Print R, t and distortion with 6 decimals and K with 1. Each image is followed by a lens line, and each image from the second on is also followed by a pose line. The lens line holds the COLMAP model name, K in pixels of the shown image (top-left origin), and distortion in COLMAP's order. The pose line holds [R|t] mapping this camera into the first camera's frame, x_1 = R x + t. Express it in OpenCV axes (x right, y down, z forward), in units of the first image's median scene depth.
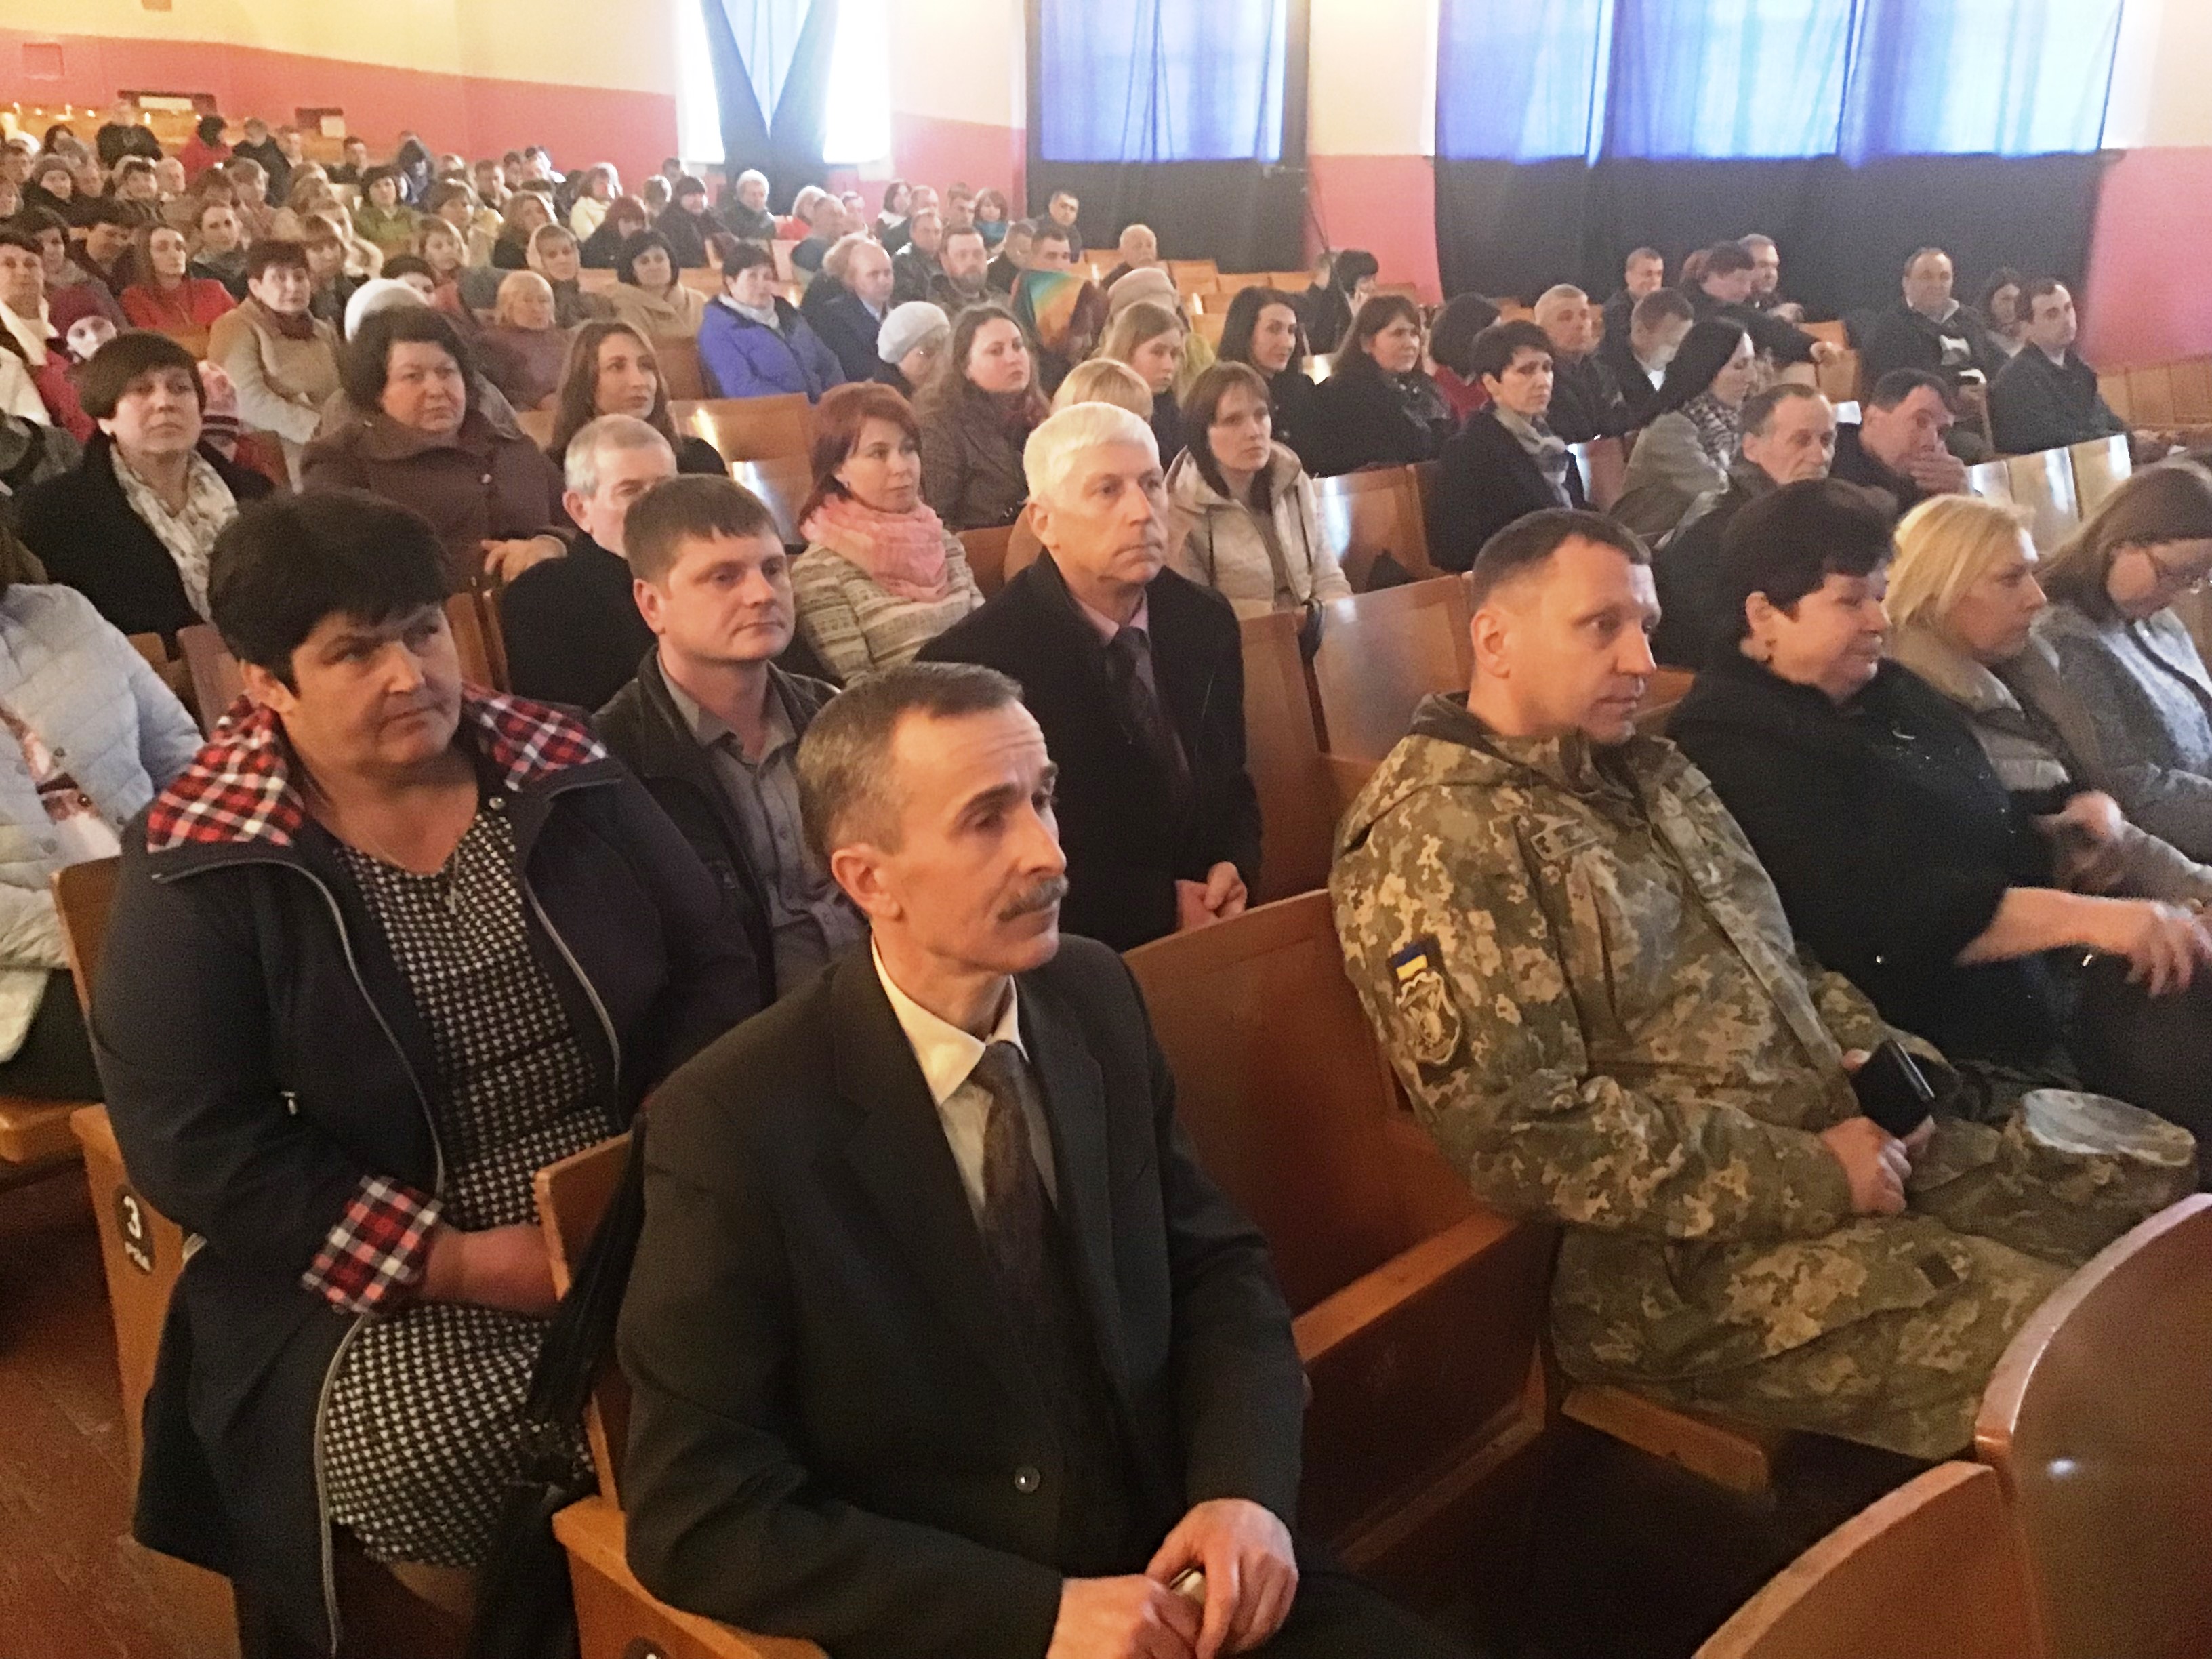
lens RADIAL K [[1987.2, 0, 1106.0], [0, 1987.2, 829.5], [0, 0, 1]] dist [0.044000, -0.018201]
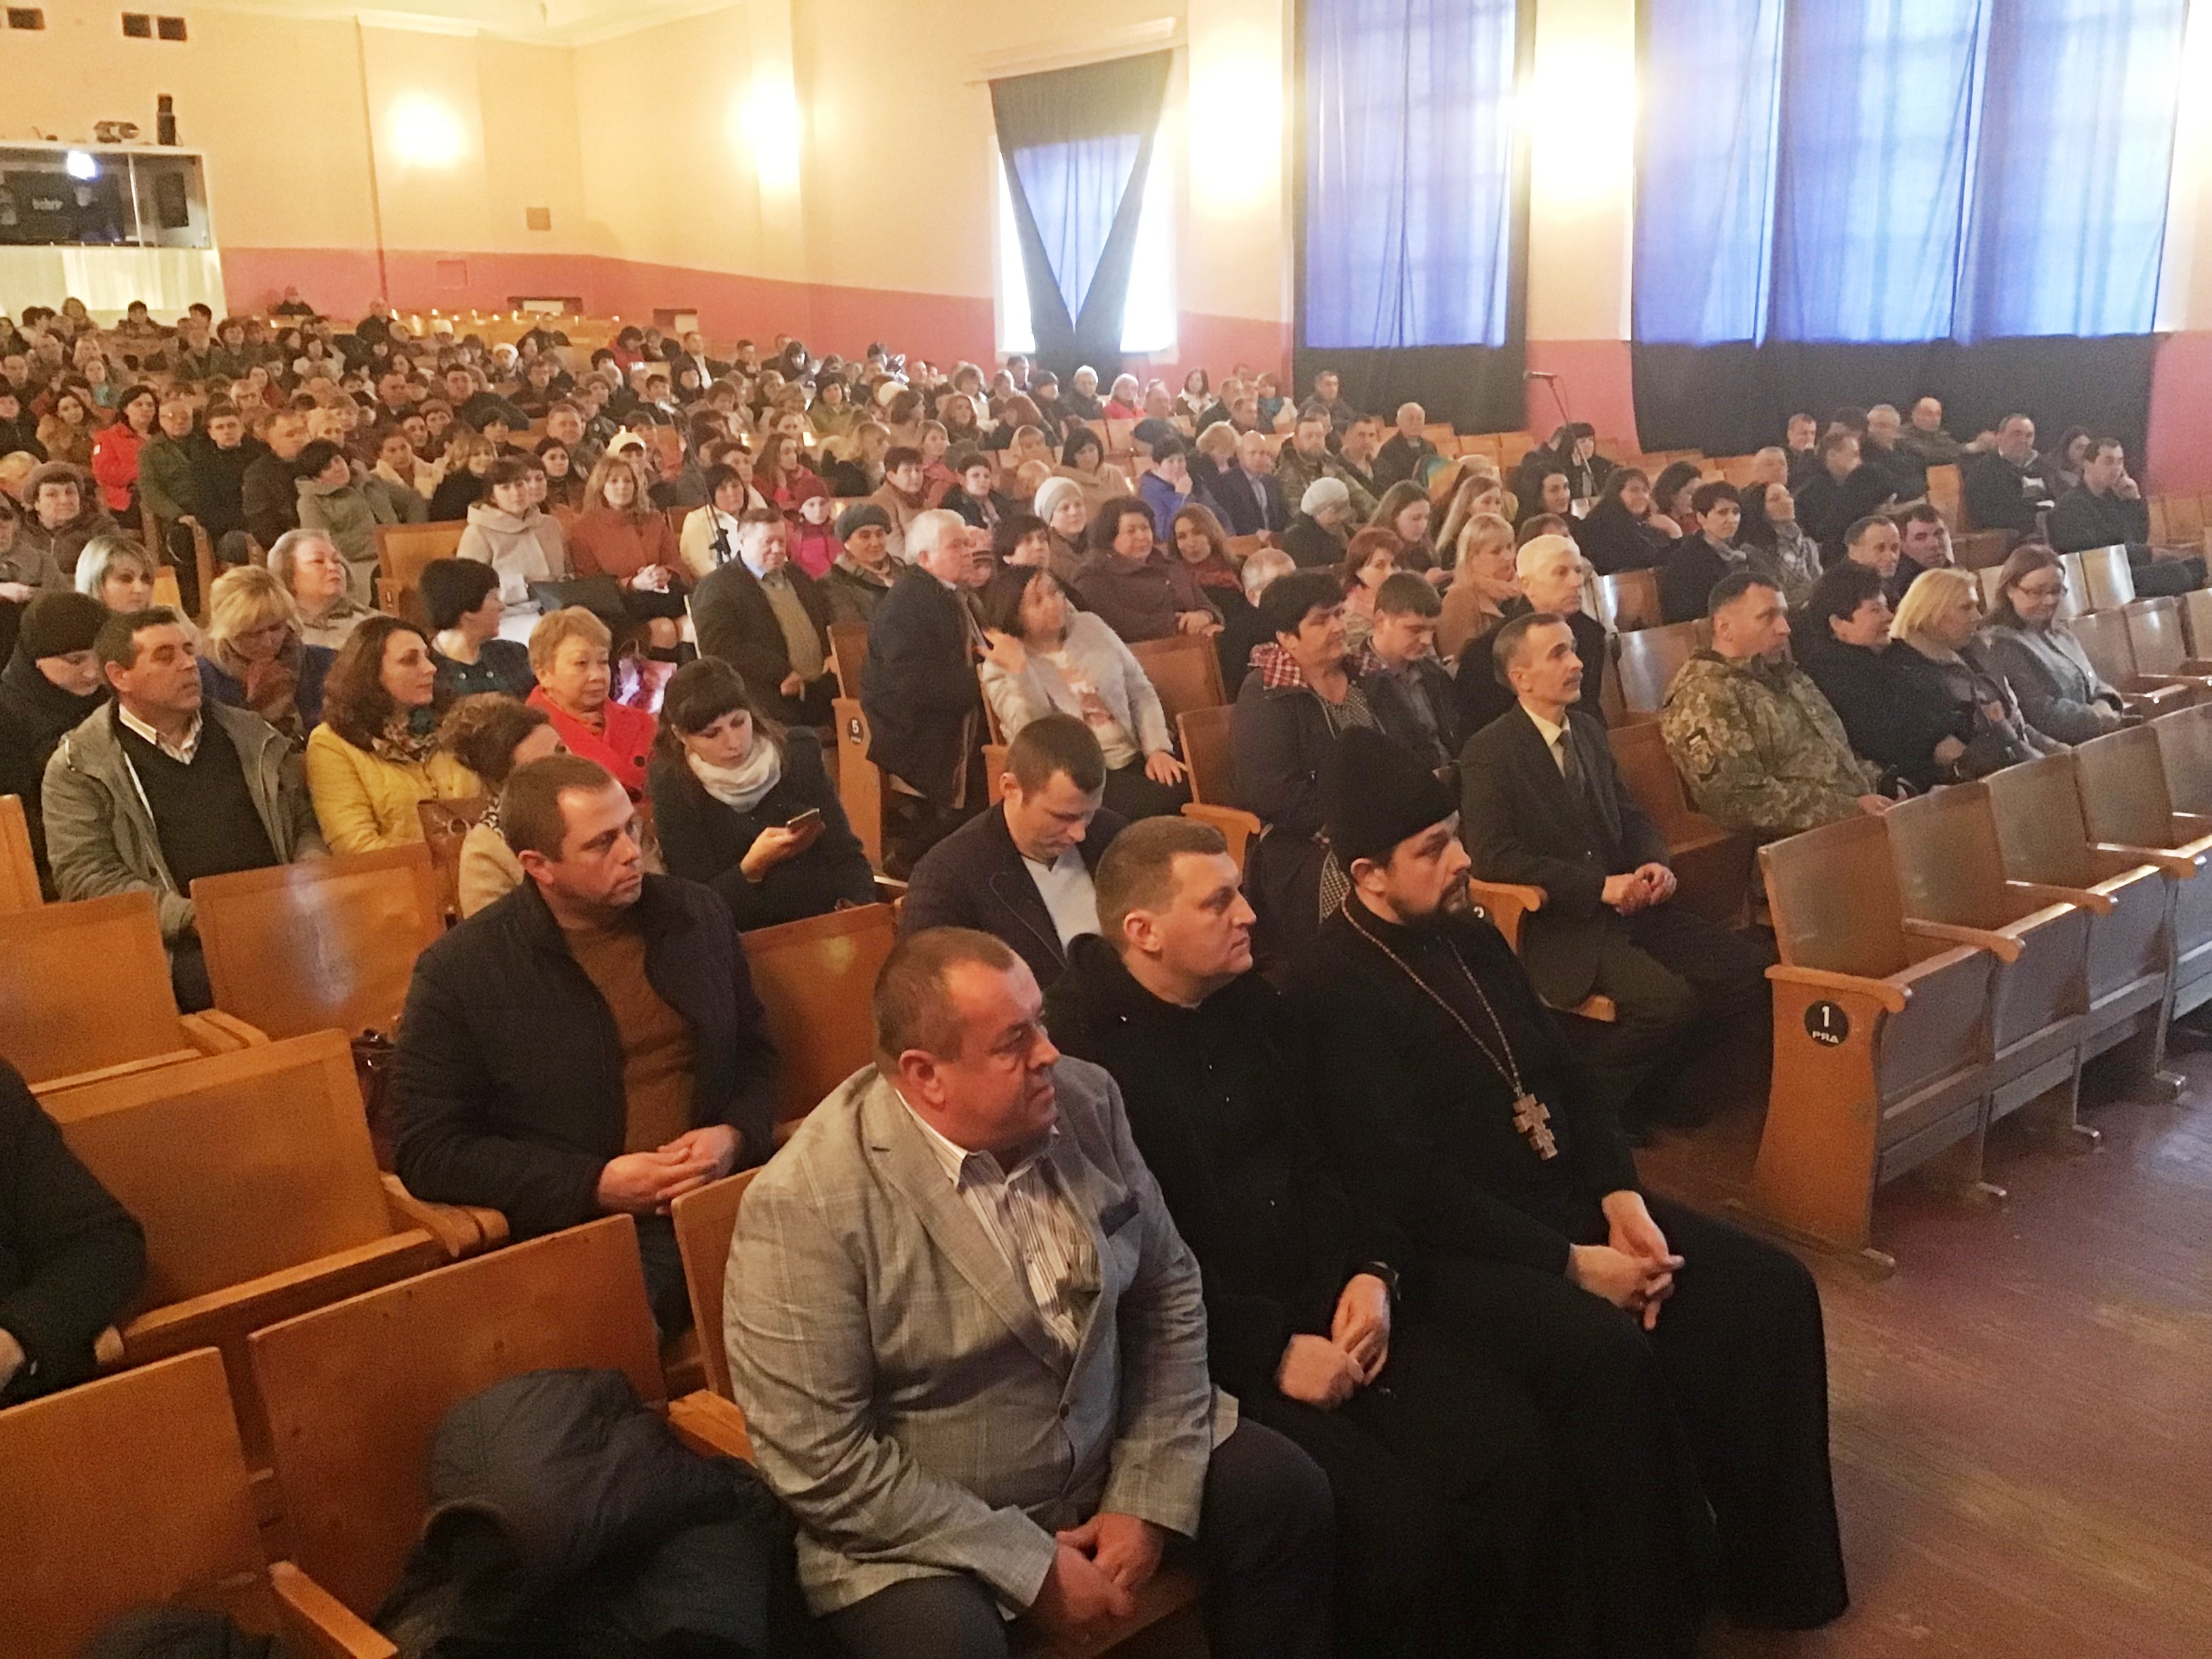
lens RADIAL K [[2037.3, 0, 1106.0], [0, 2037.3, 829.5], [0, 0, 1]] dist [0.167062, -0.348207]
pose [[0.997301, -0.007191, -0.073075, -0.105953], [0.001978, 0.997463, -0.071161, 0.093842], [0.073401, 0.070824, 0.994785, -0.439961]]
